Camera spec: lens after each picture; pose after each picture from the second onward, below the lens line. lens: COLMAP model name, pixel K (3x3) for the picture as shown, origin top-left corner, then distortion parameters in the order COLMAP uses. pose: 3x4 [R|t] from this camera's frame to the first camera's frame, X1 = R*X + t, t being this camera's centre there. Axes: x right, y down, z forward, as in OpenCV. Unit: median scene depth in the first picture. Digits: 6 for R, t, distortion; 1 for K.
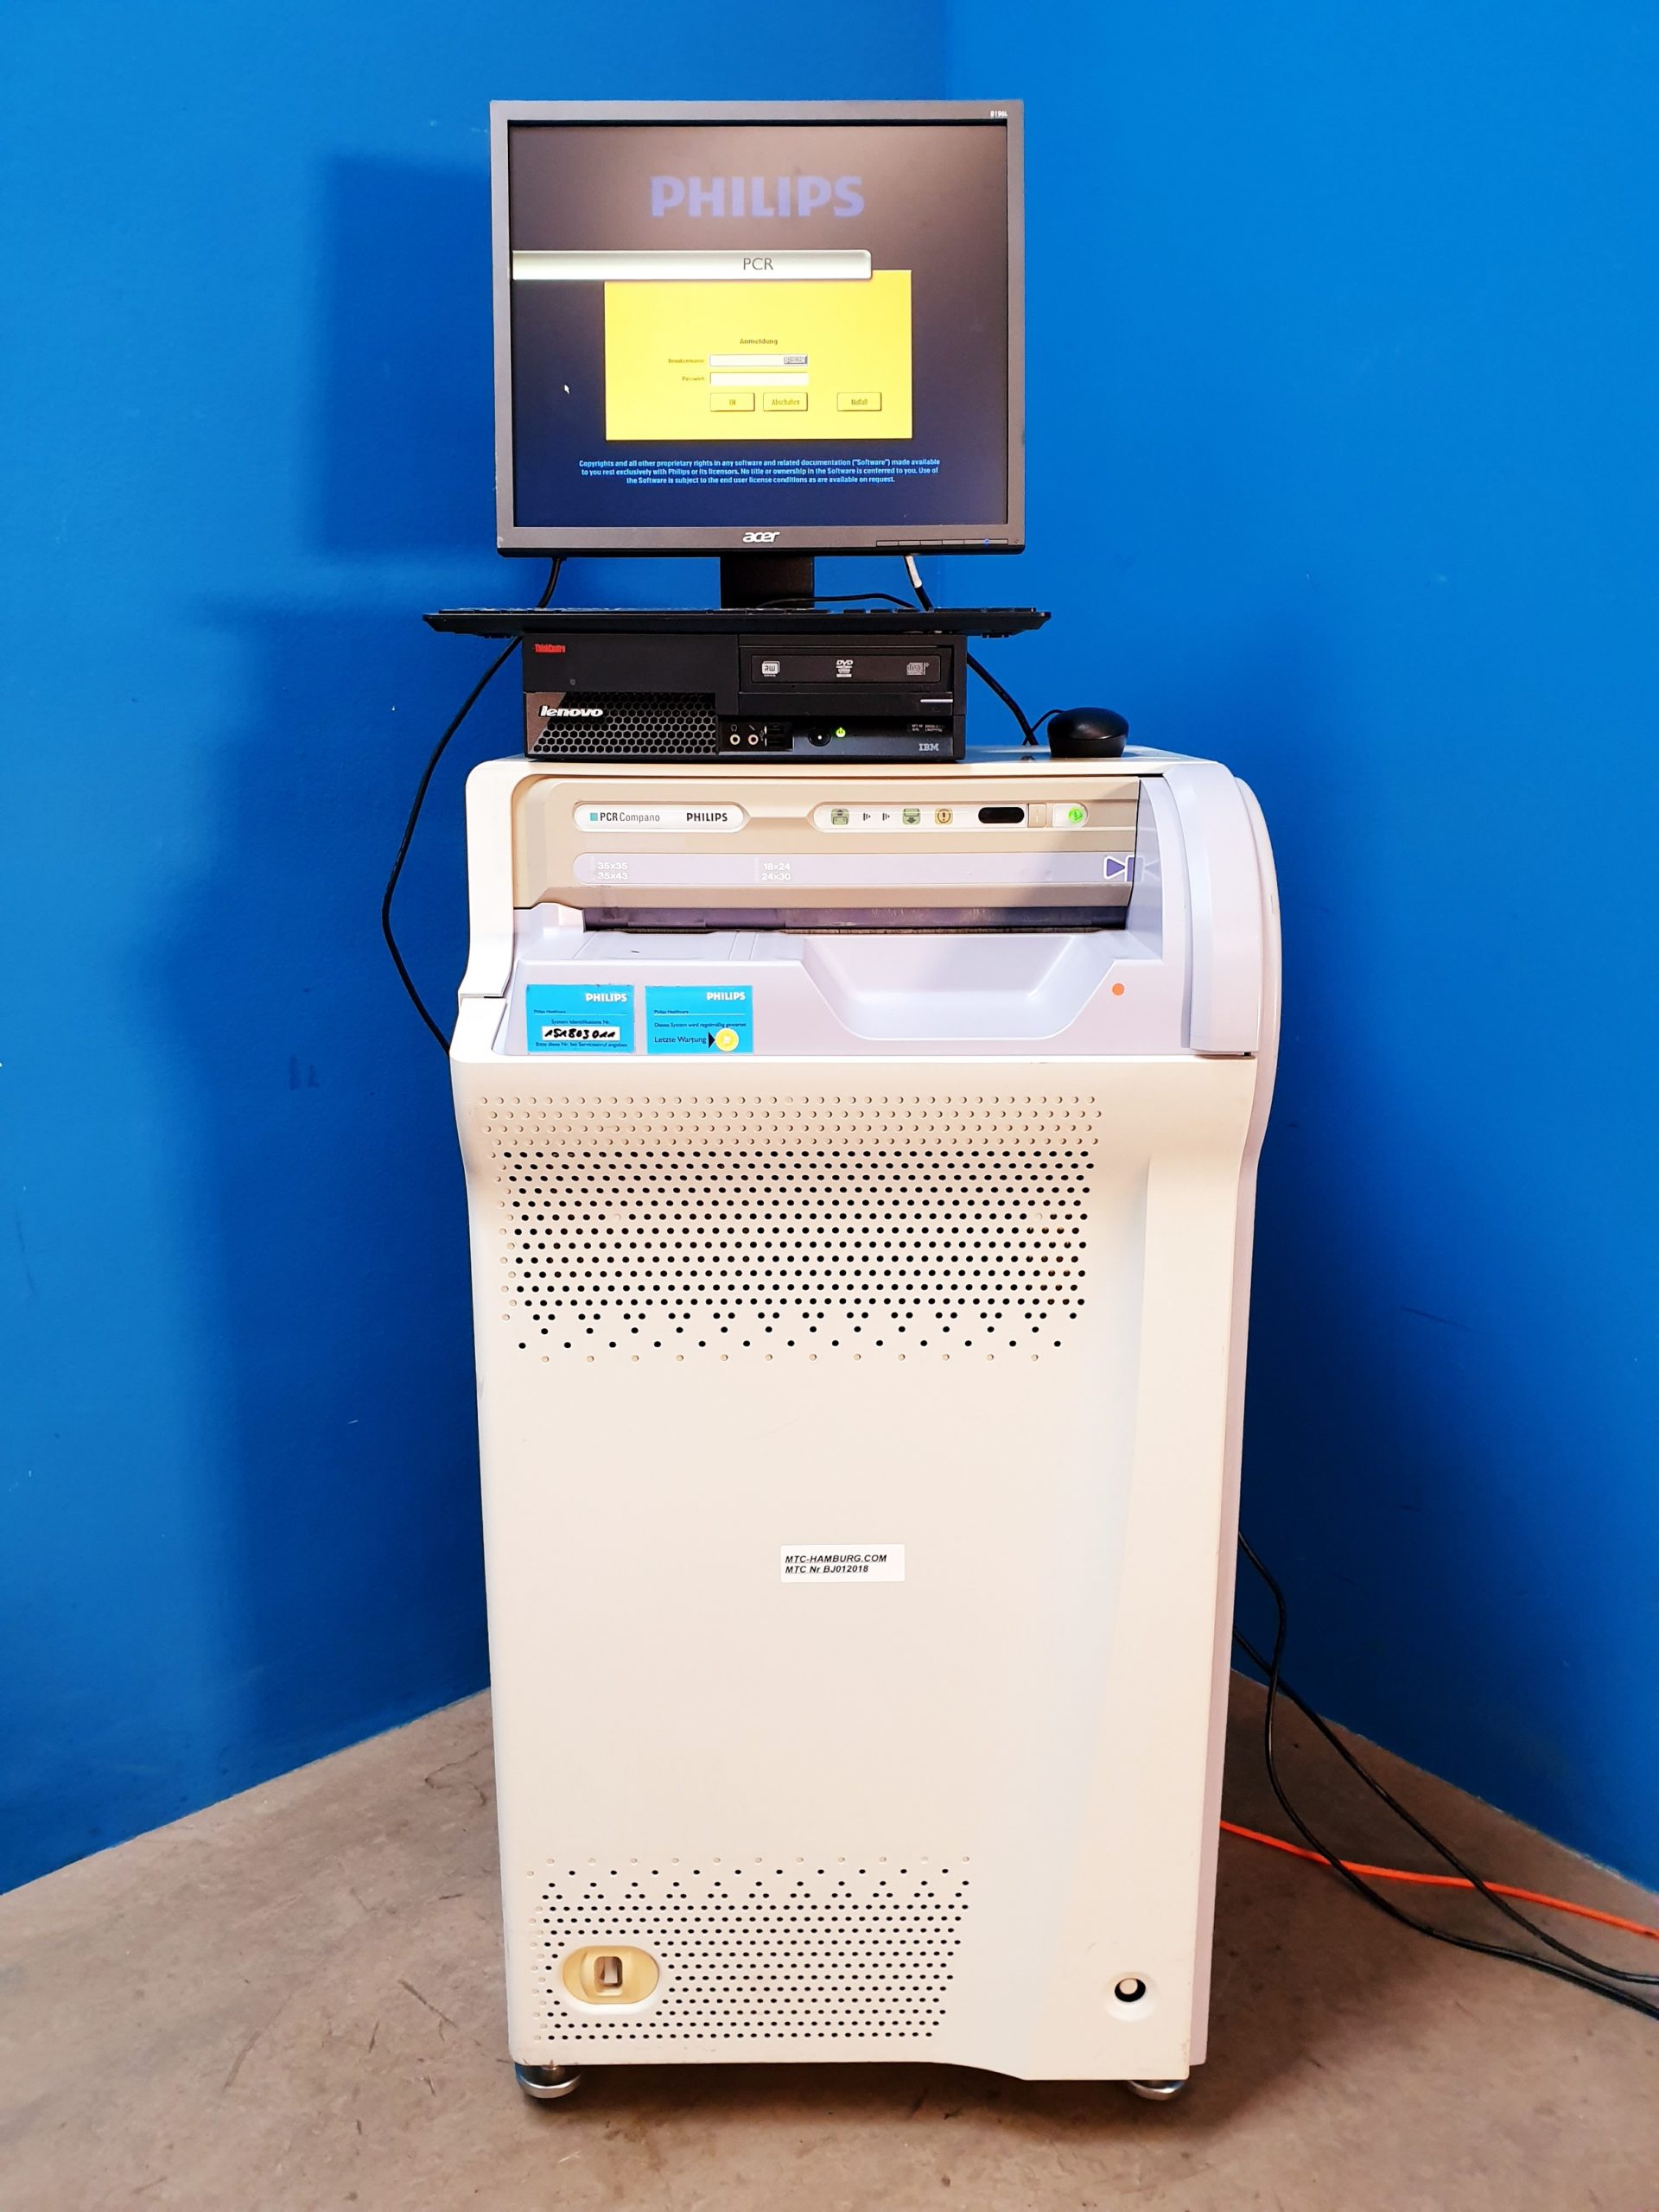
lens RADIAL K [[1718.8, 0, 861.0], [0, 1718.8, 1090.1], [0, 0, 1]] dist [-0.005197, 0.028969]
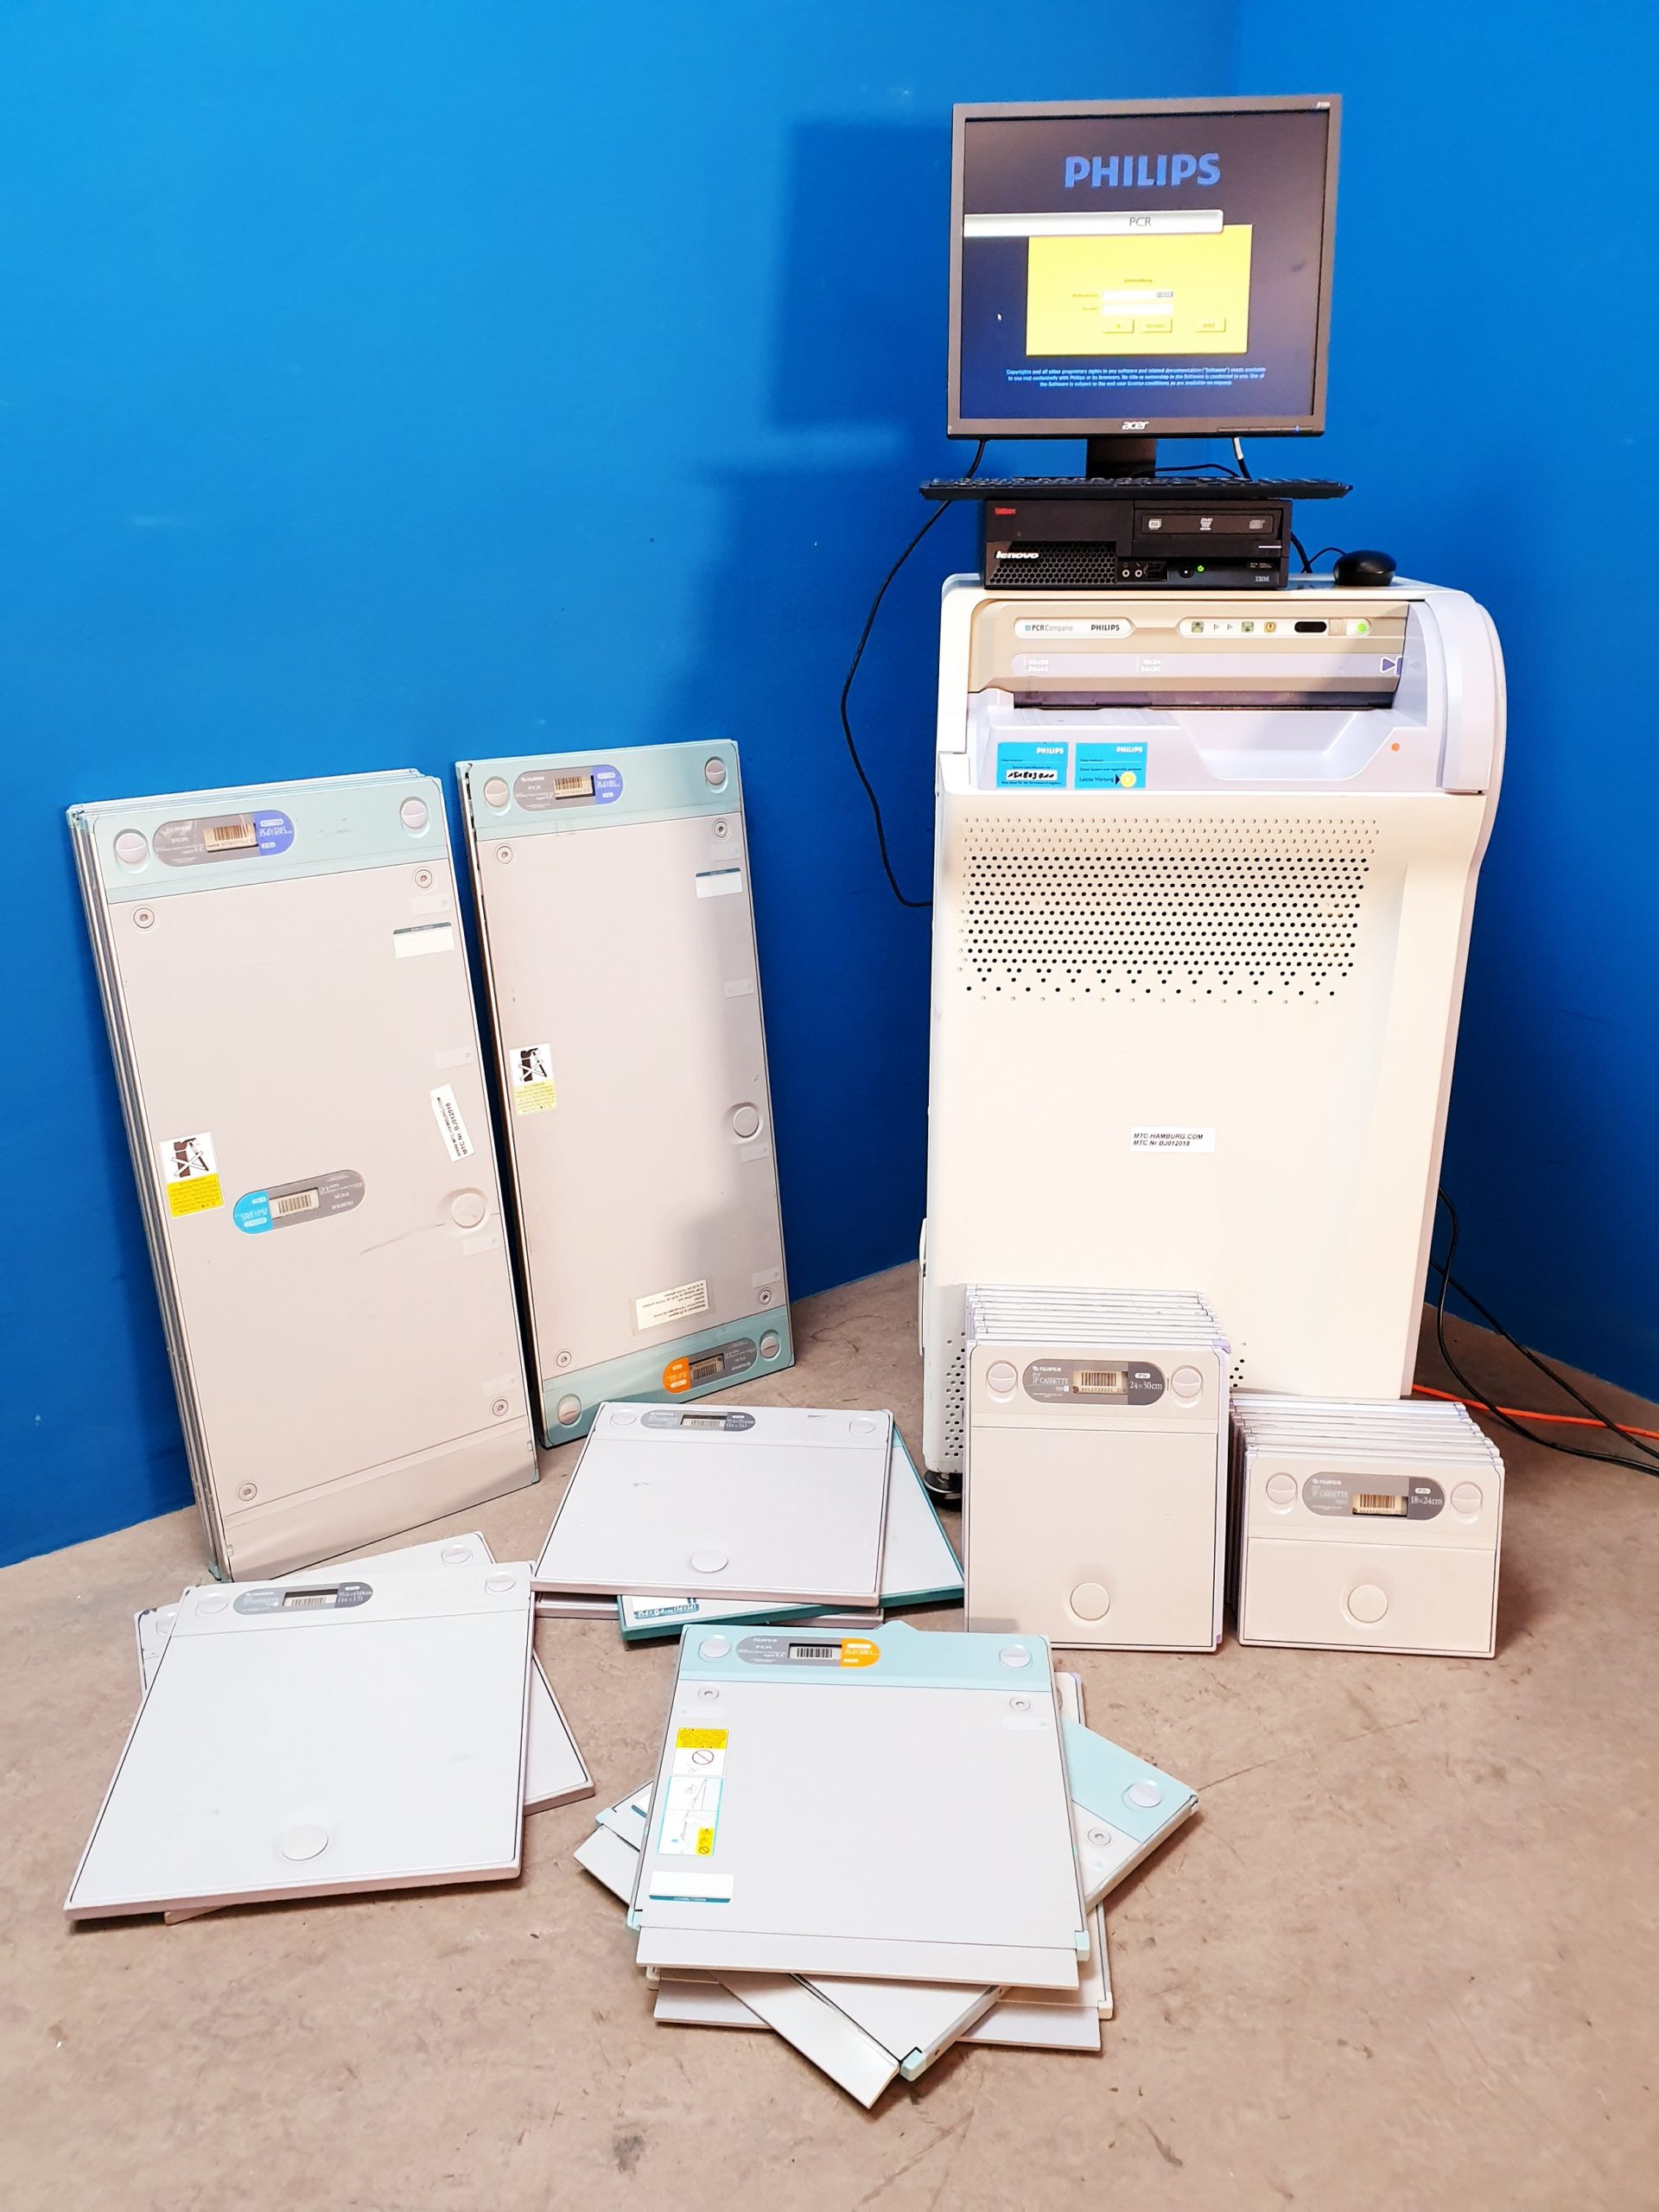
lens RADIAL K [[1718.8, 0, 835.8], [0, 1718.8, 1091.5], [0, 0, 1]] dist [-0.005197, 0.028969]
pose [[0.997107, 0.022823, -0.072502, -0.177196], [-0.014576, 0.993568, 0.112299, 0.063011], [0.074599, -0.110917, 0.991026, -0.449196]]
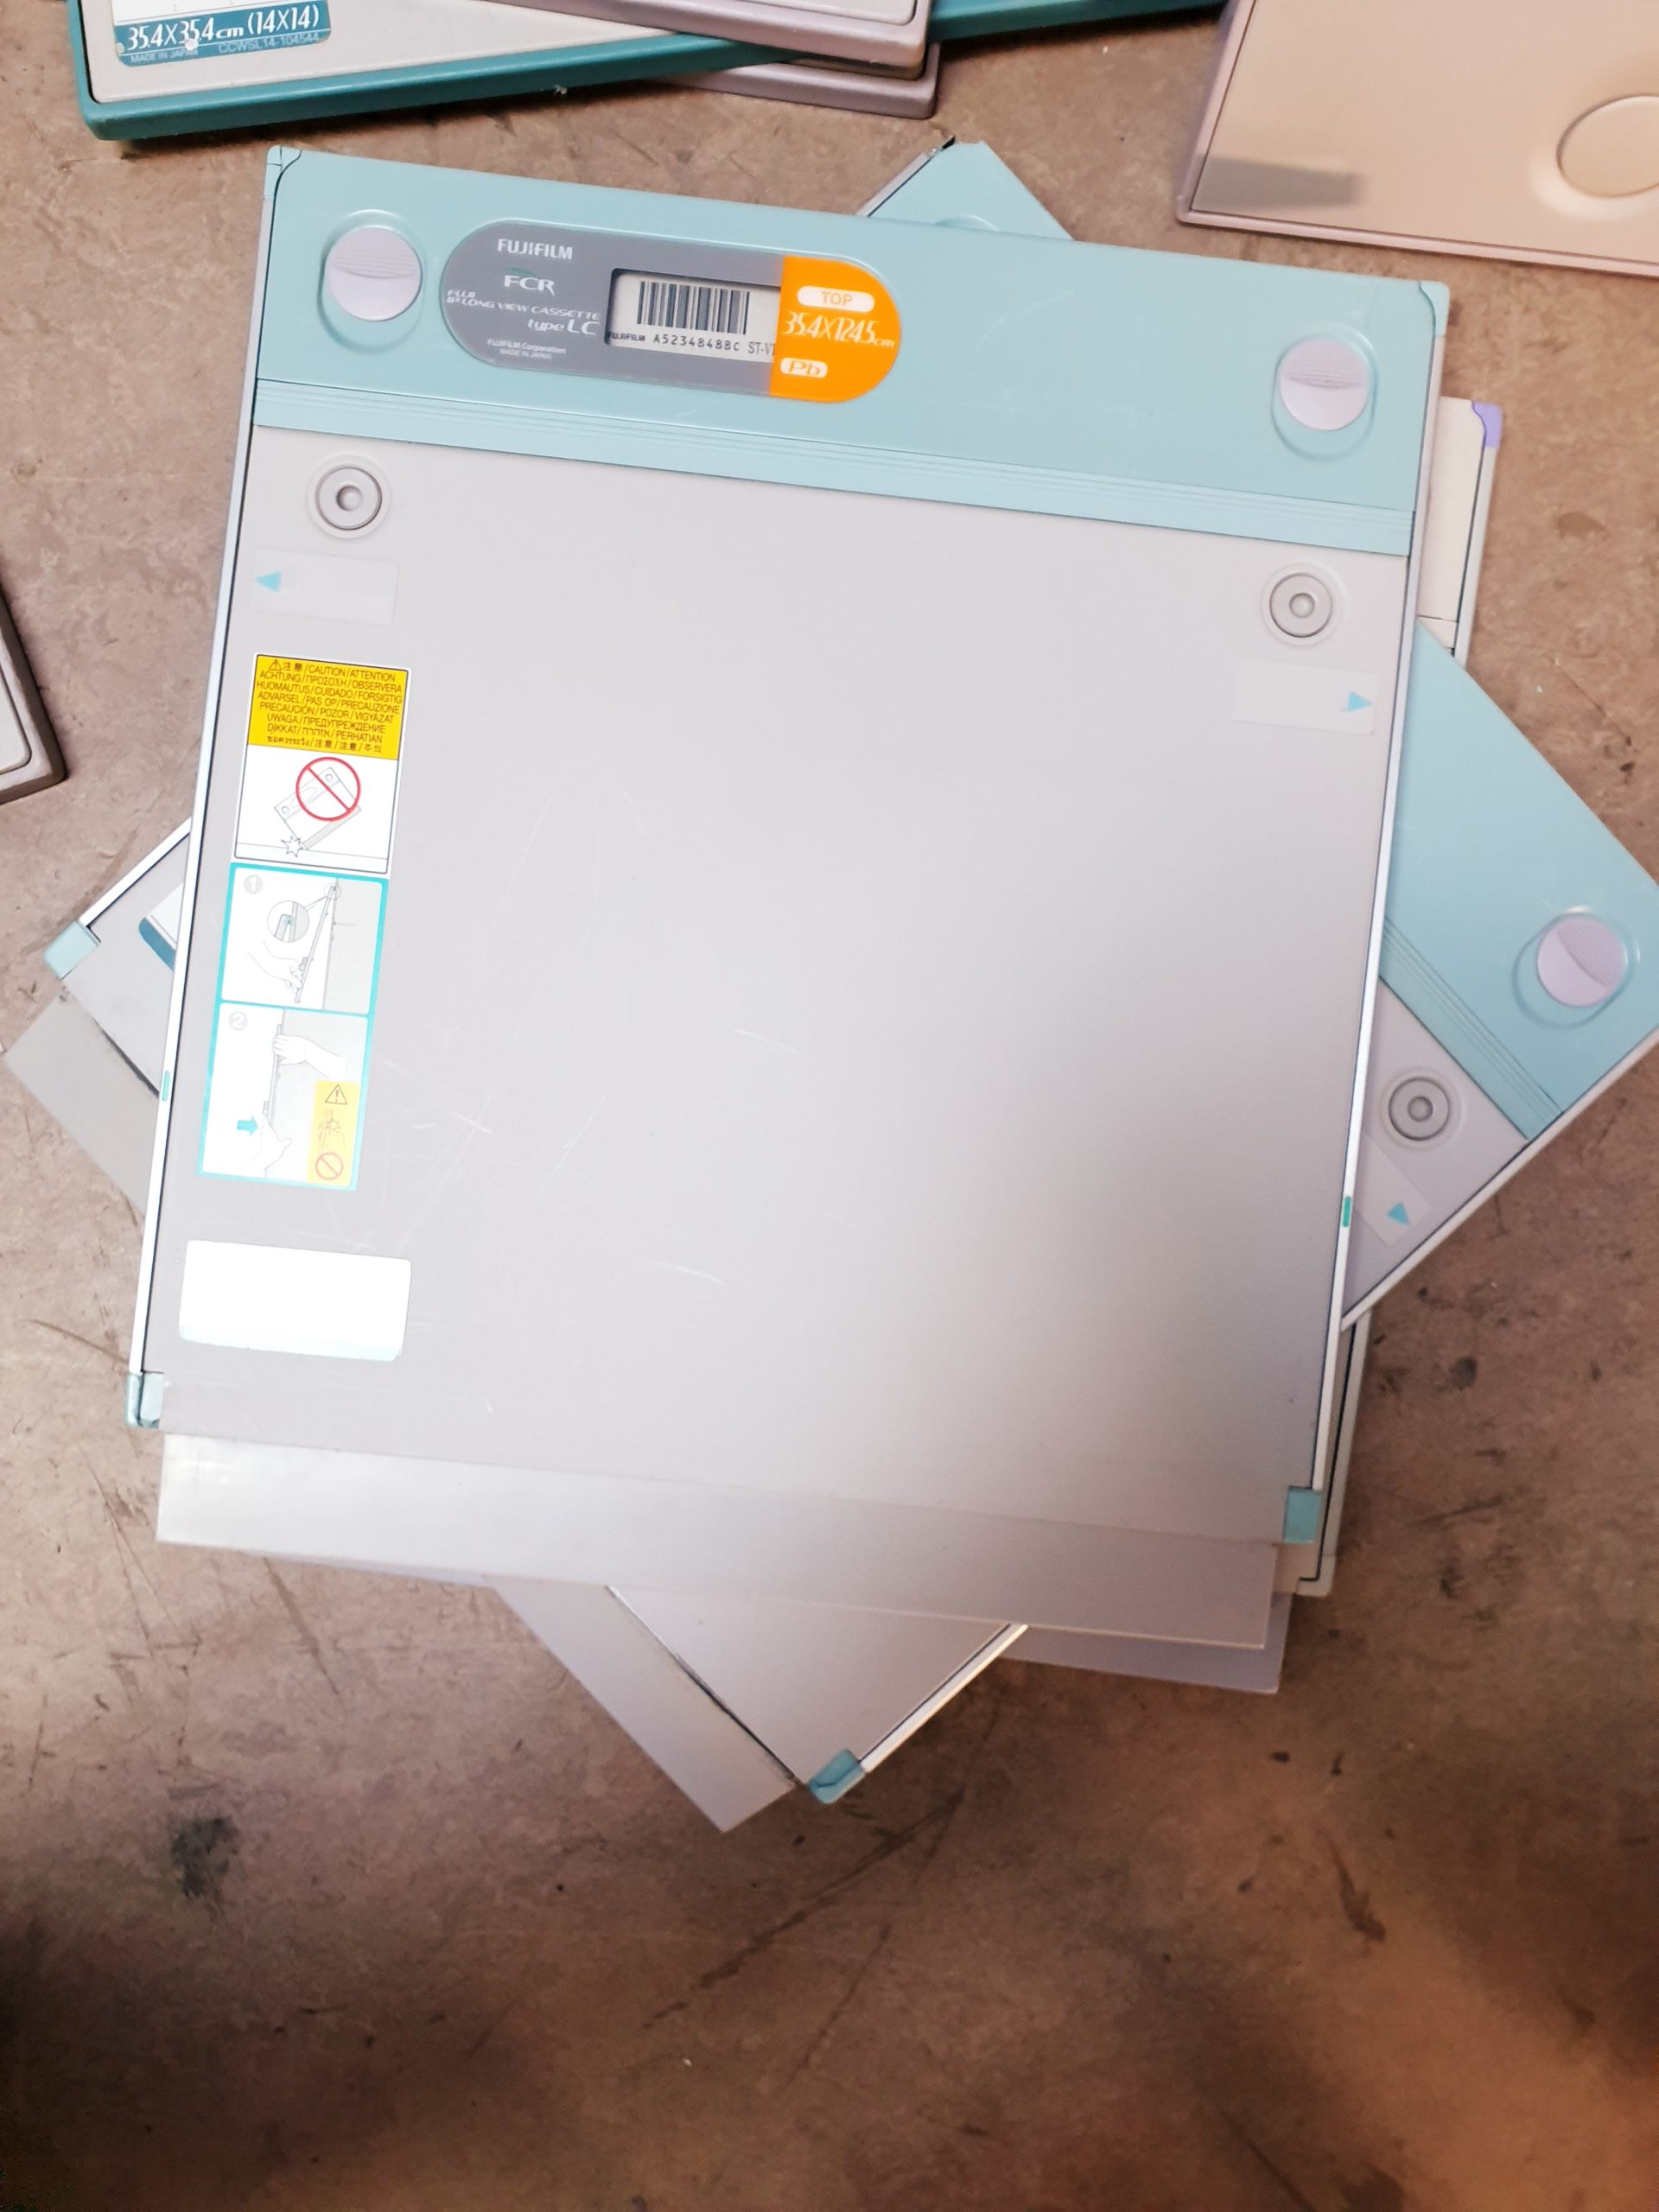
lens RADIAL K [[1718.8, 0, 847.6], [0, 1718.8, 1113.2], [0, 0, 1]] dist [-0.005197, 0.028969]
pose [[0.988540, 0.150854, 0.005600, -0.214255], [-0.039808, 0.224719, 0.973610, 0.270202], [0.145615, -0.962676, 0.228149, 0.500467]]
